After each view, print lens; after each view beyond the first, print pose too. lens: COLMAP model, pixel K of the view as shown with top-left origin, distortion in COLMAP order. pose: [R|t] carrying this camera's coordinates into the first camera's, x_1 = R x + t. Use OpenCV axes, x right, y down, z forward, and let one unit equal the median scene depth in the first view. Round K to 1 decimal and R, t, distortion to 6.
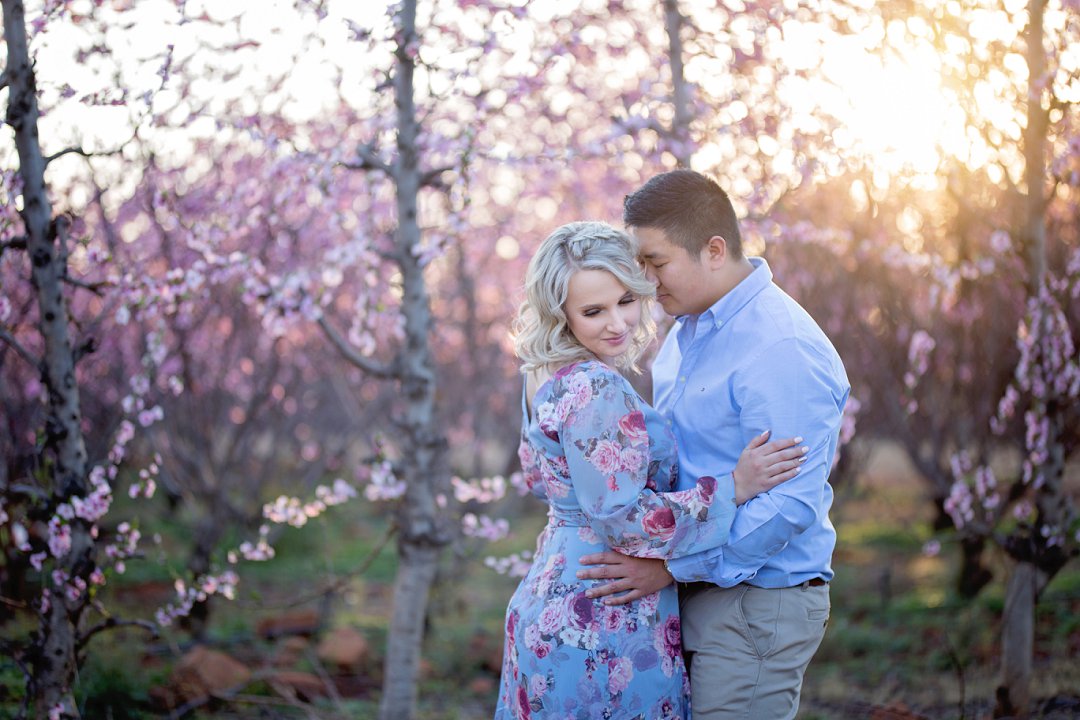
lens RADIAL K [[2677.1, 0, 540.0], [0, 2677.1, 360.0], [0, 0, 1]] dist [-0.014010, 0.201954]
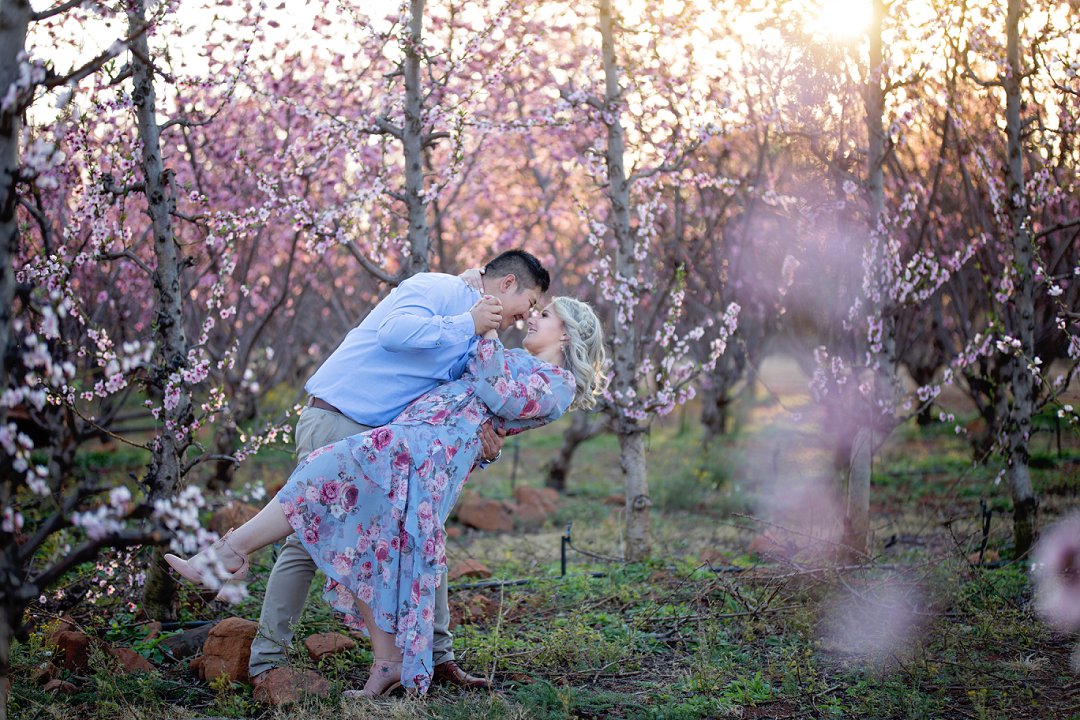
lens RADIAL K [[2677.1, 0, 540.0], [0, 2677.1, 360.0], [0, 0, 1]] dist [-0.014010, 0.201954]
pose [[0.999681, 0.003993, 0.024921, -0.026335], [-0.004688, 0.999601, 0.027865, 0.009051], [-0.024799, -0.027973, 0.999301, -0.557200]]
